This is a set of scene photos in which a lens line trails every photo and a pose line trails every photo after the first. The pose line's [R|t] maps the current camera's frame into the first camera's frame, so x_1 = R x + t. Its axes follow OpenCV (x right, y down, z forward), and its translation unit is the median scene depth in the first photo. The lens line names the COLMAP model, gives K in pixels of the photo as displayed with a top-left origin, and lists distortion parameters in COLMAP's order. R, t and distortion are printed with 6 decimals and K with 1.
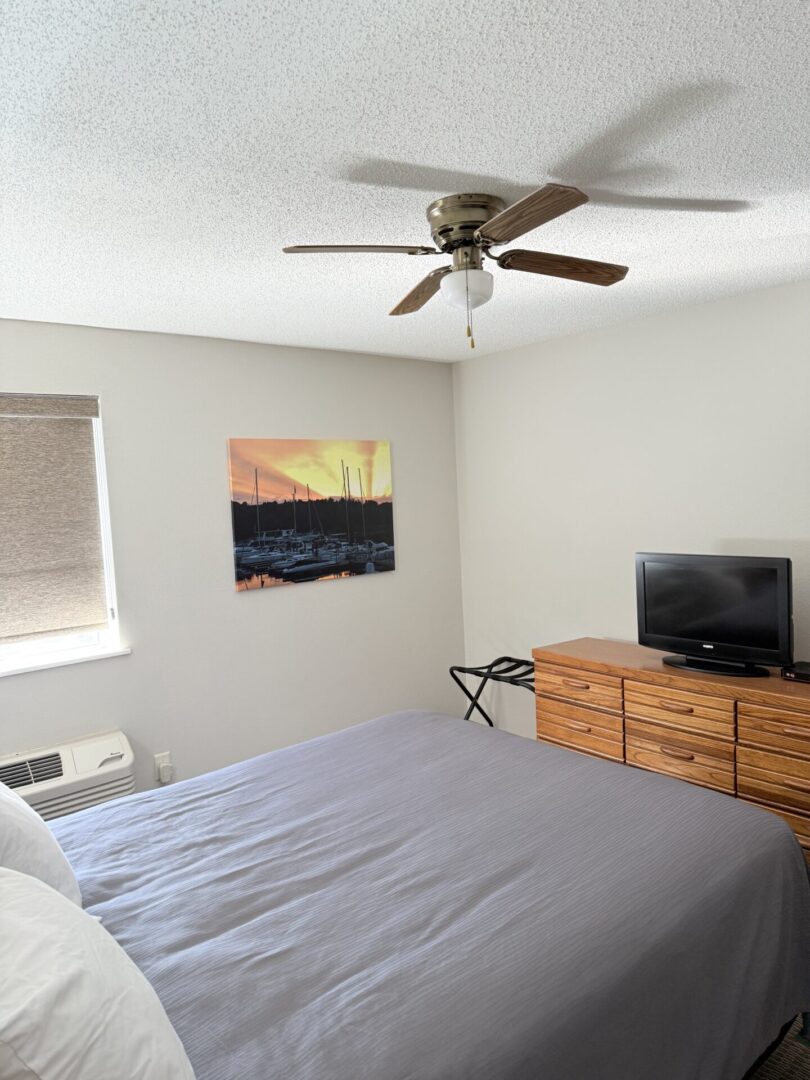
lens RADIAL K [[759.8, 0, 400.5], [0, 759.8, 545.6], [0, 0, 1]] dist [0.049913, -0.021545]
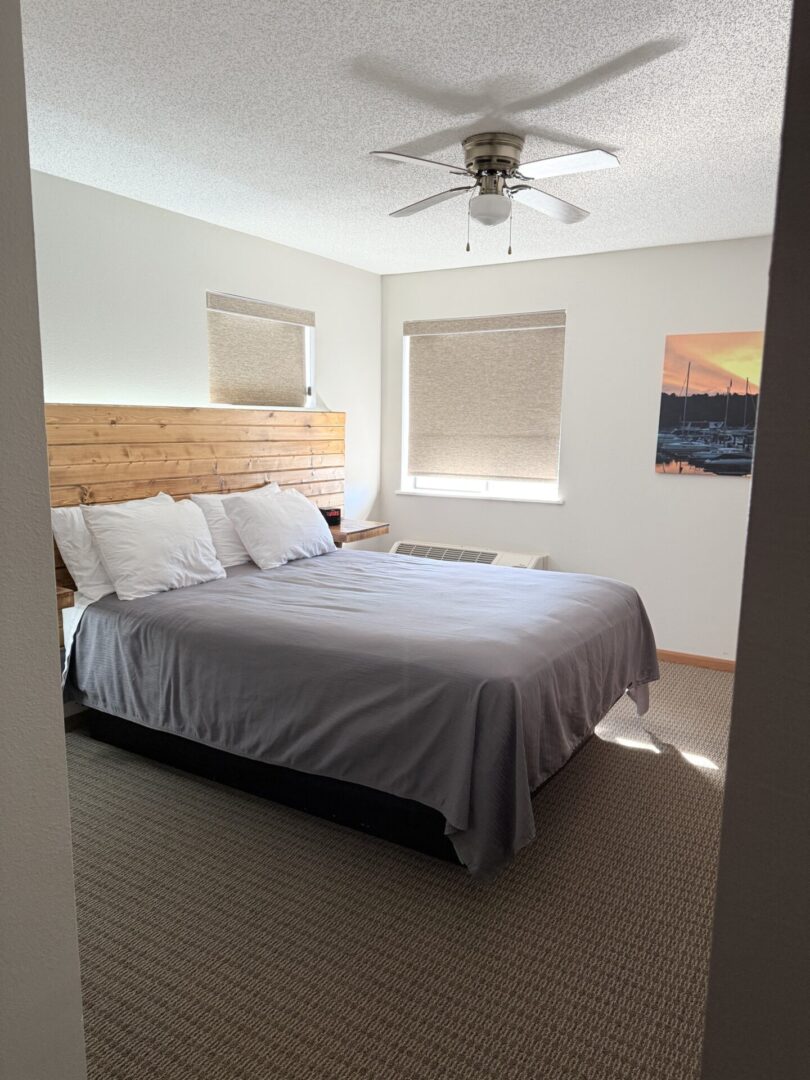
lens RADIAL K [[759.8, 0, 398.7], [0, 759.8, 540.1], [0, 0, 1]] dist [0.049913, -0.021545]
pose [[0.327482, 0.197059, -0.924080, 0.731030], [-0.096273, 0.979879, 0.174840, -0.004334], [0.939940, 0.031707, 0.339864, 0.247907]]
